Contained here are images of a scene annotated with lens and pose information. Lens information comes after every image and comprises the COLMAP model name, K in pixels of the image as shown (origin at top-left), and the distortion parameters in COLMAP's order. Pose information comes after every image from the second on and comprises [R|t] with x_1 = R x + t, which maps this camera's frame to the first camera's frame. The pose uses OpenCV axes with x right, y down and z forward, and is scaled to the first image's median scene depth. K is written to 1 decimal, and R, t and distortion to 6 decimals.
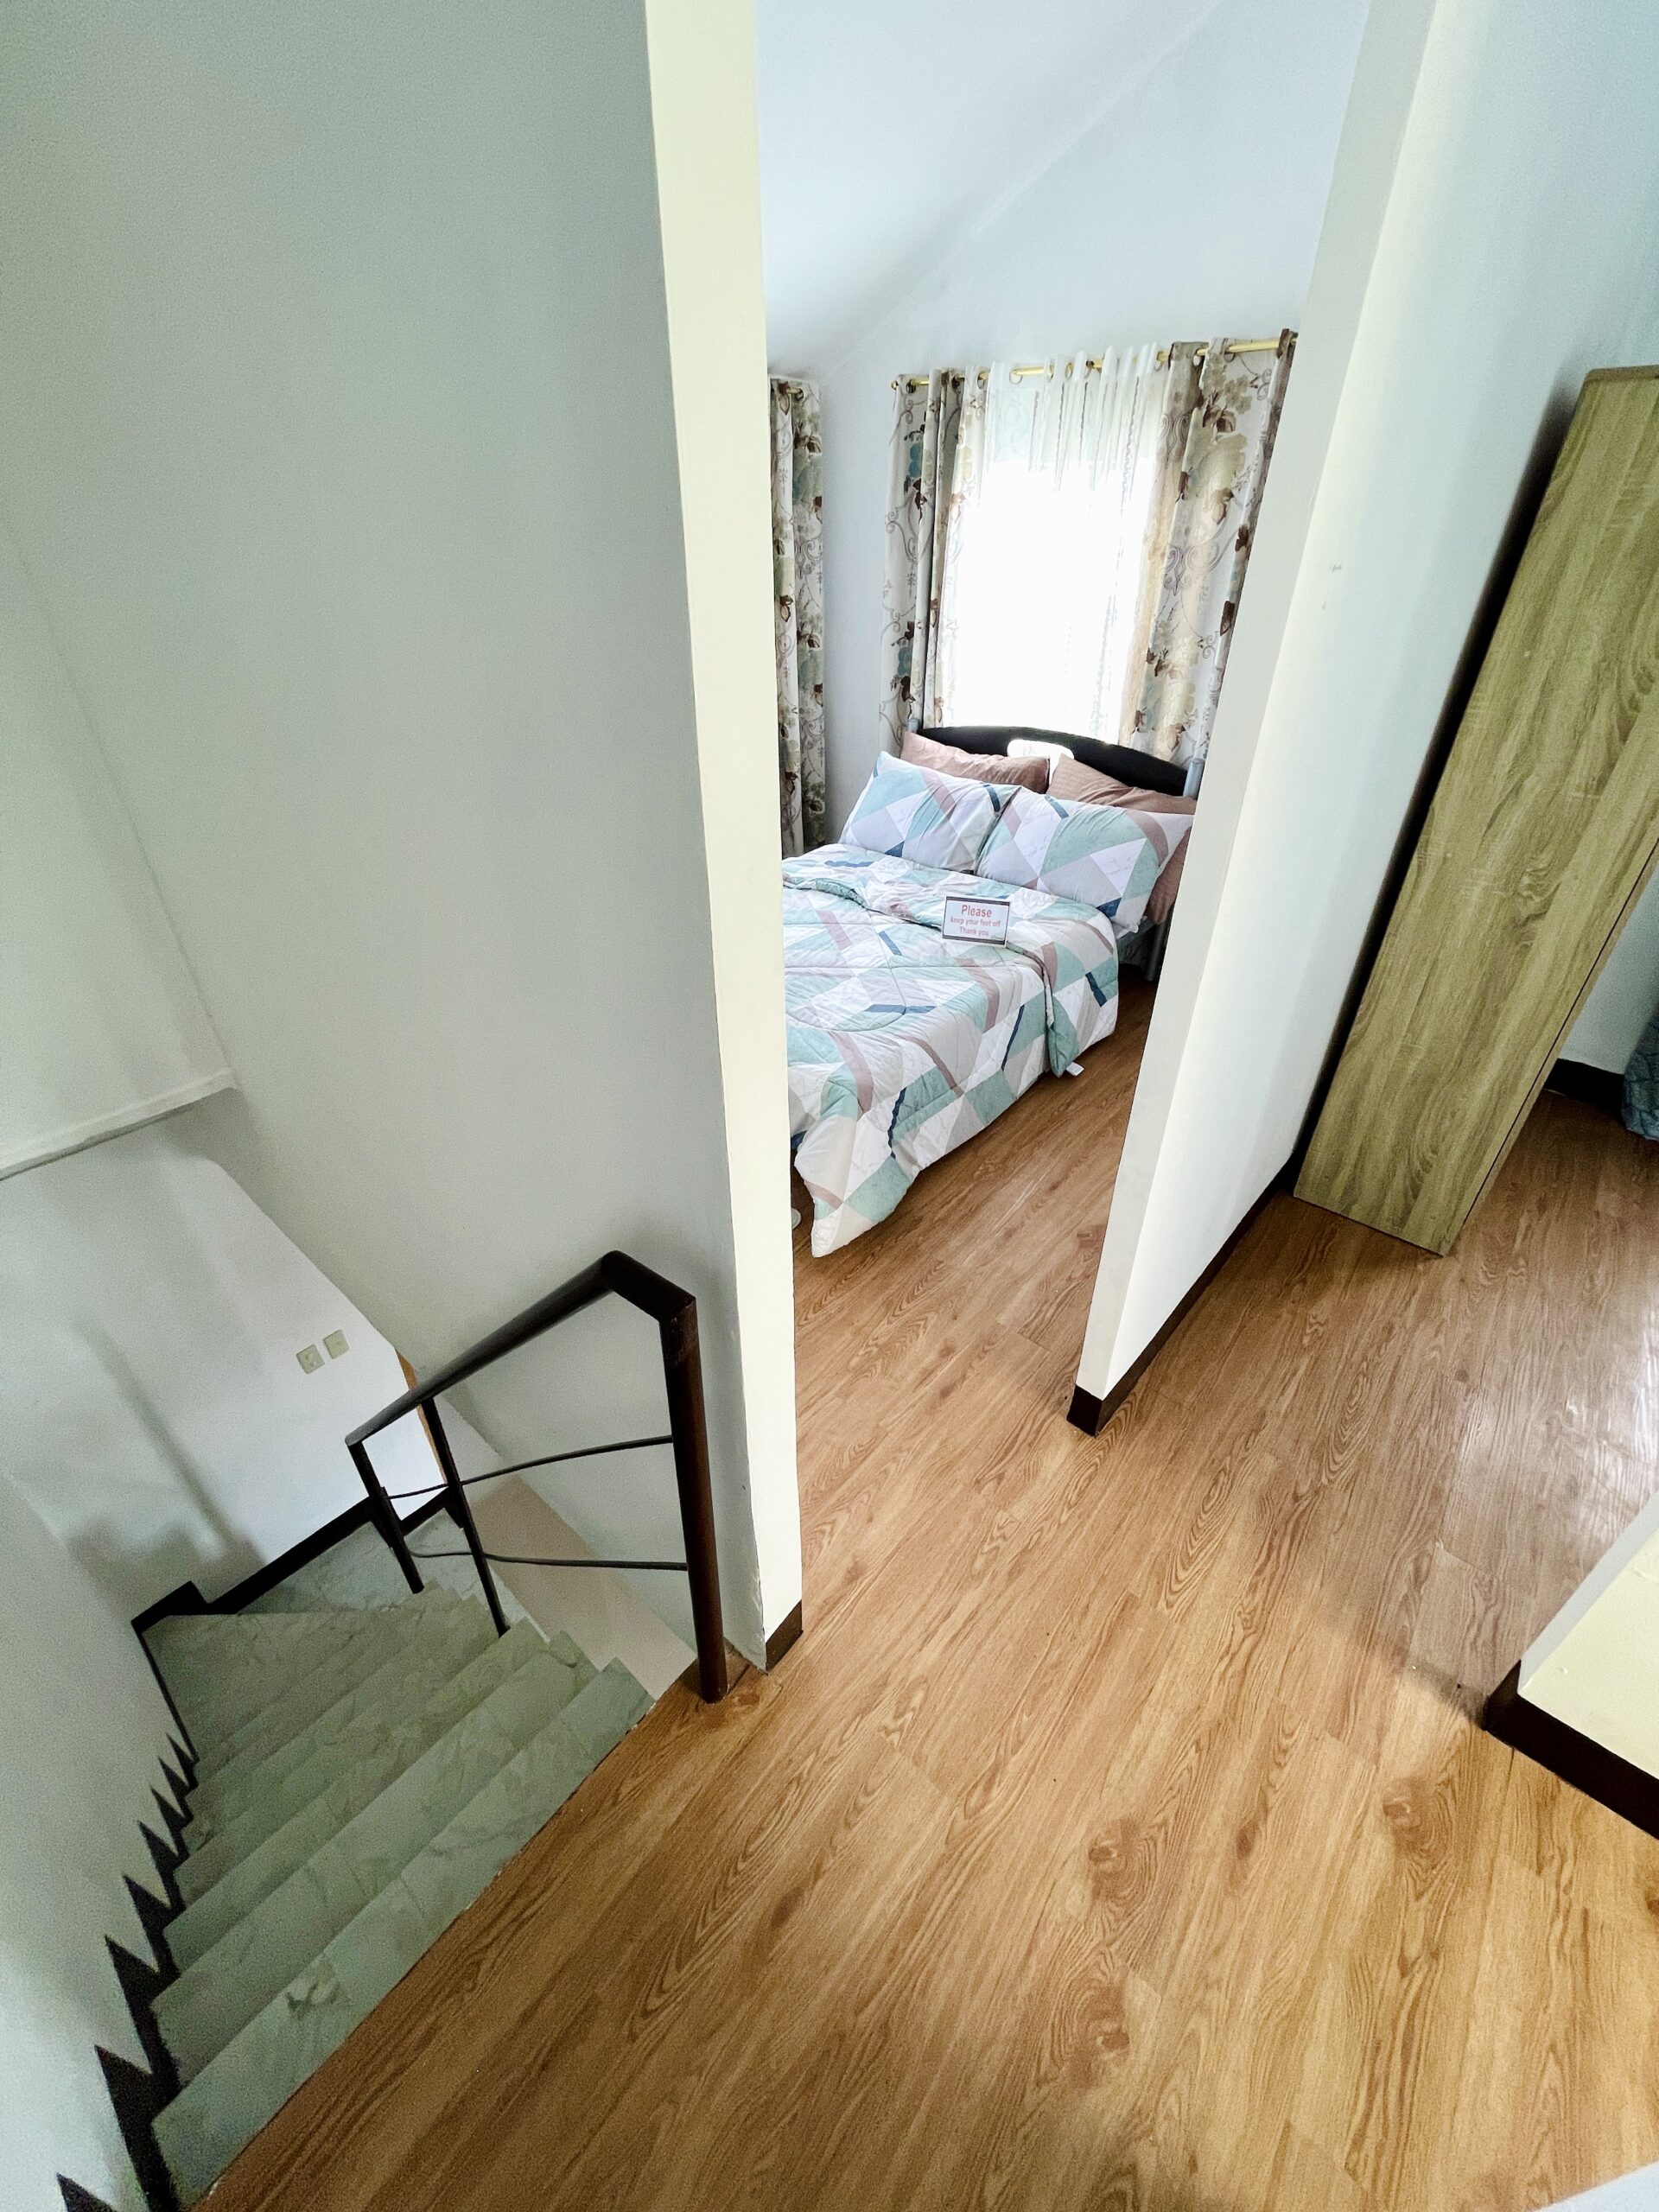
lens RADIAL K [[883.3, 0, 823.5], [0, 883.3, 1102.4], [0, 0, 1]] dist [-0.013514, -0.000265]
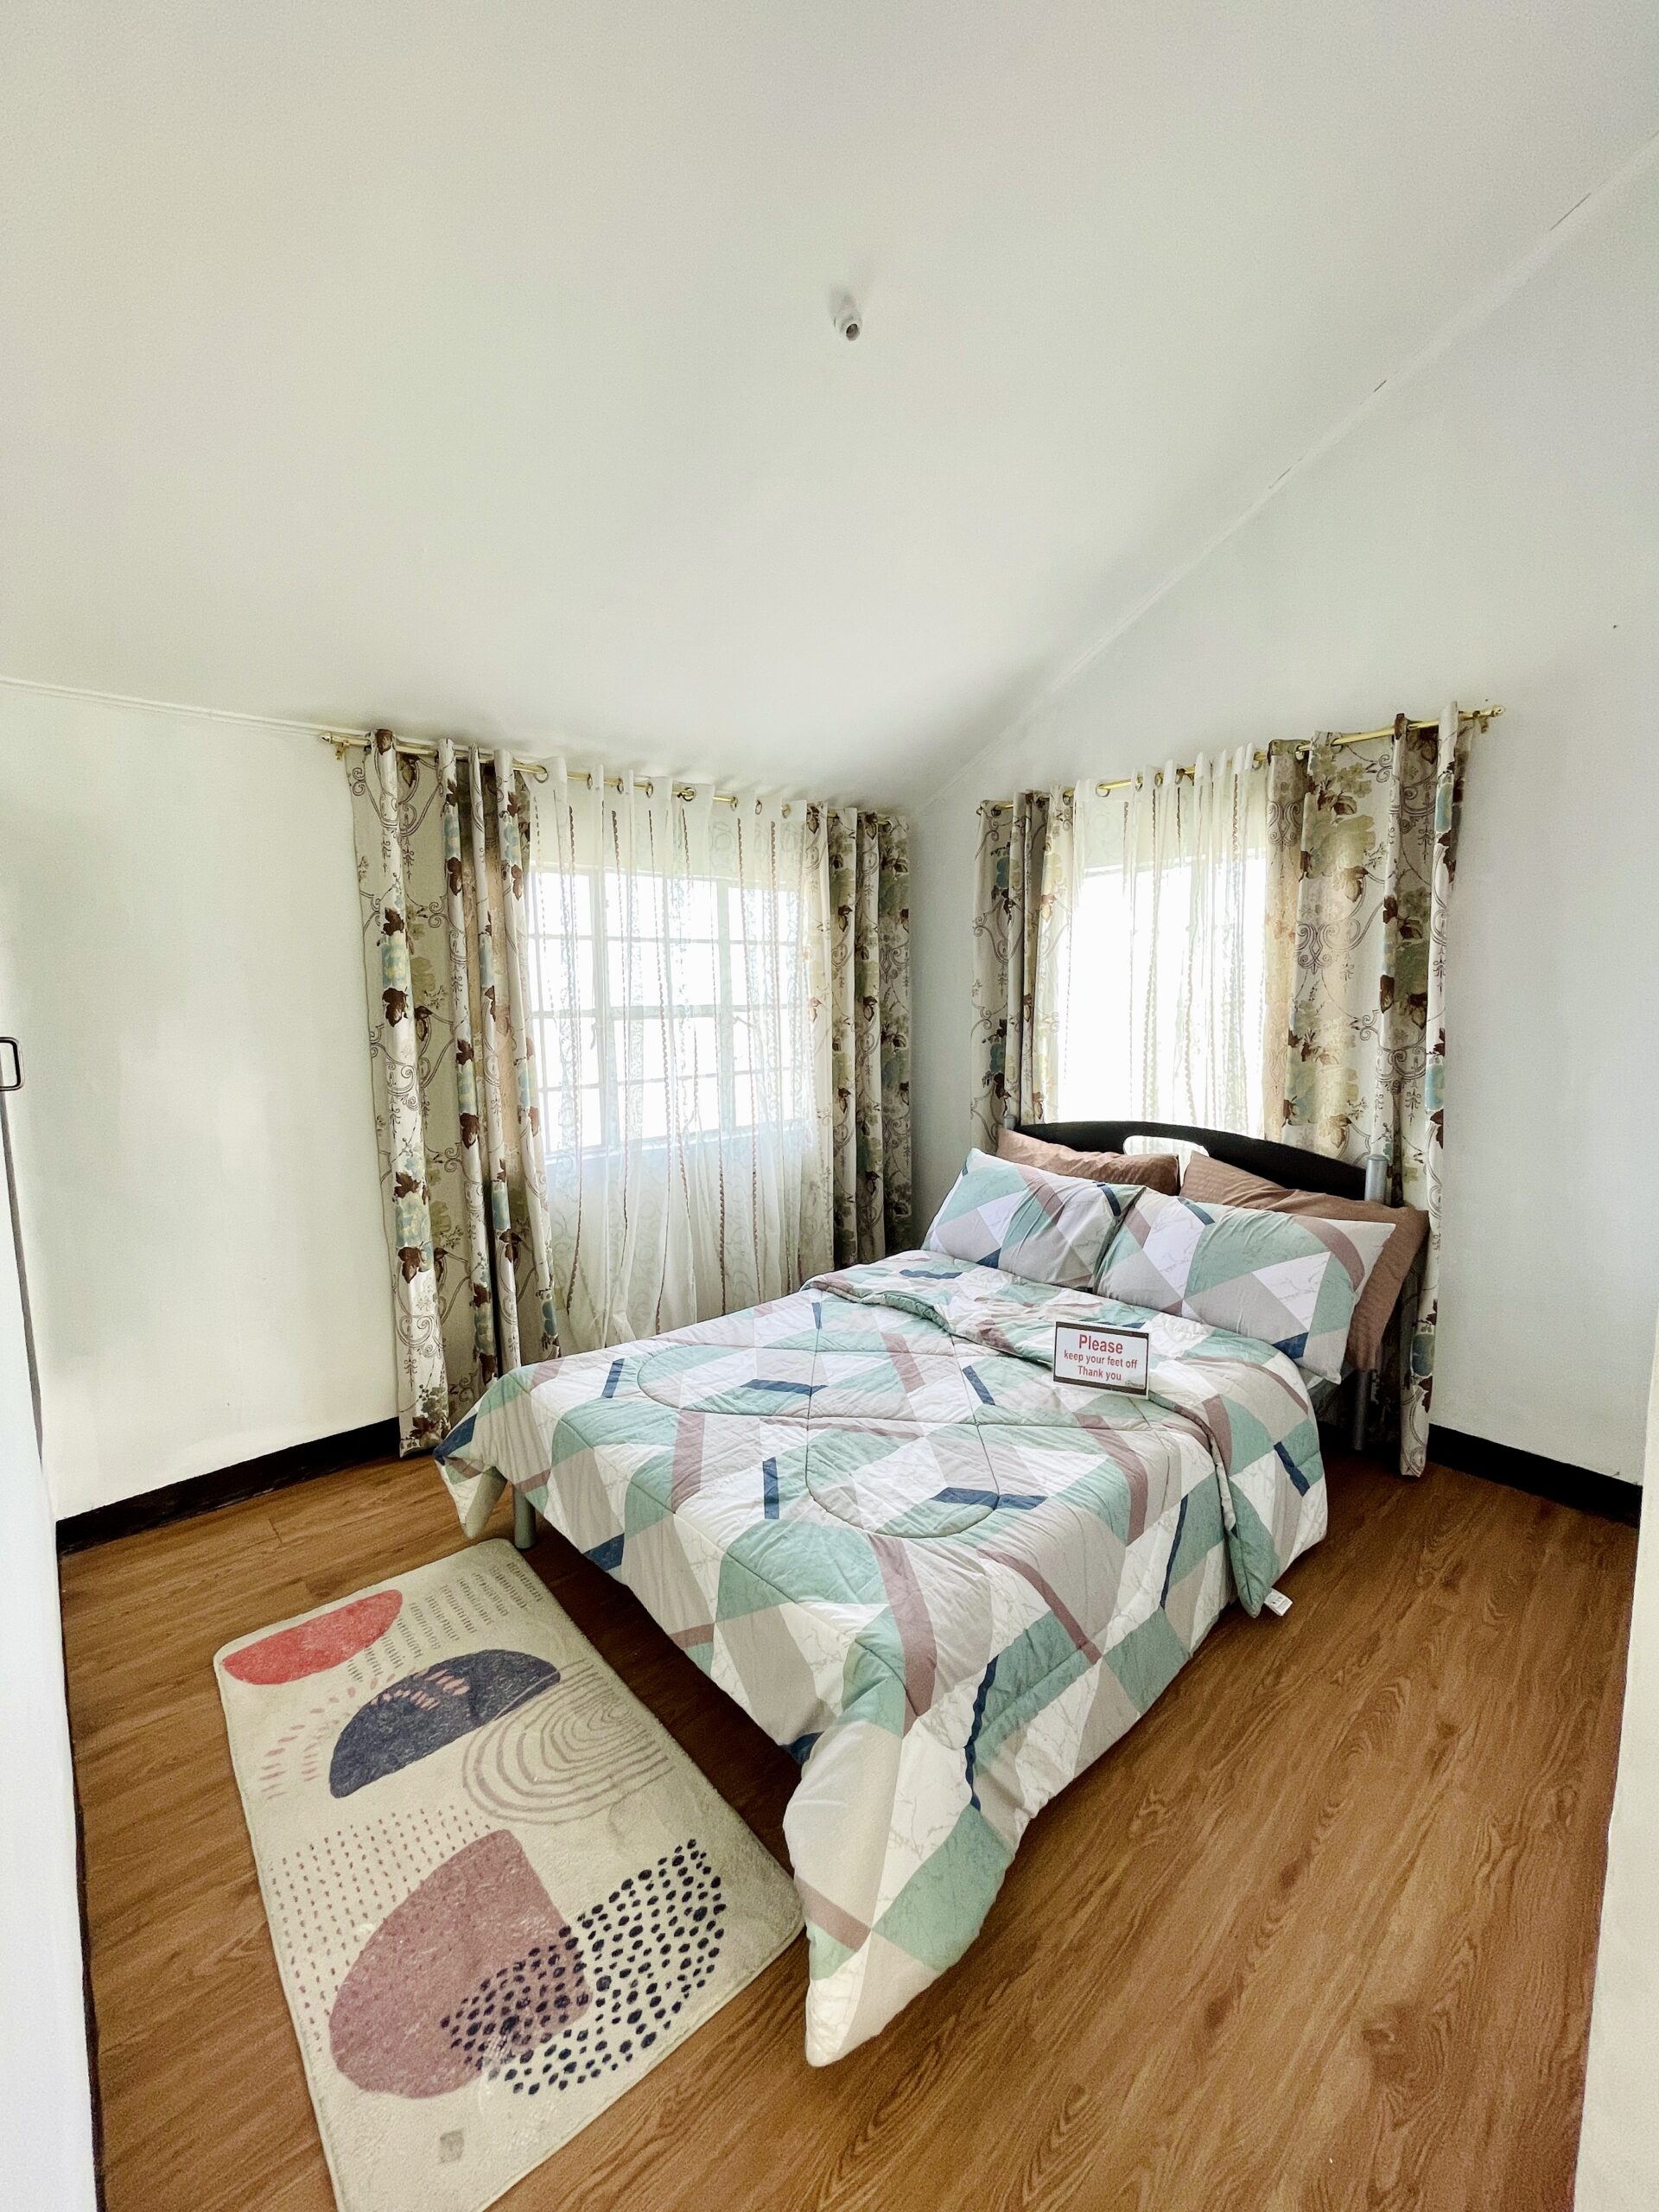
lens RADIAL K [[883.3, 0, 823.5], [0, 883.3, 1102.4], [0, 0, 1]] dist [-0.013514, -0.000265]
pose [[0.991818, 0.007784, -0.127424, 0.038327], [-0.063355, 0.896565, -0.438357, -0.061989], [0.110831, 0.442843, 0.889723, 0.240791]]
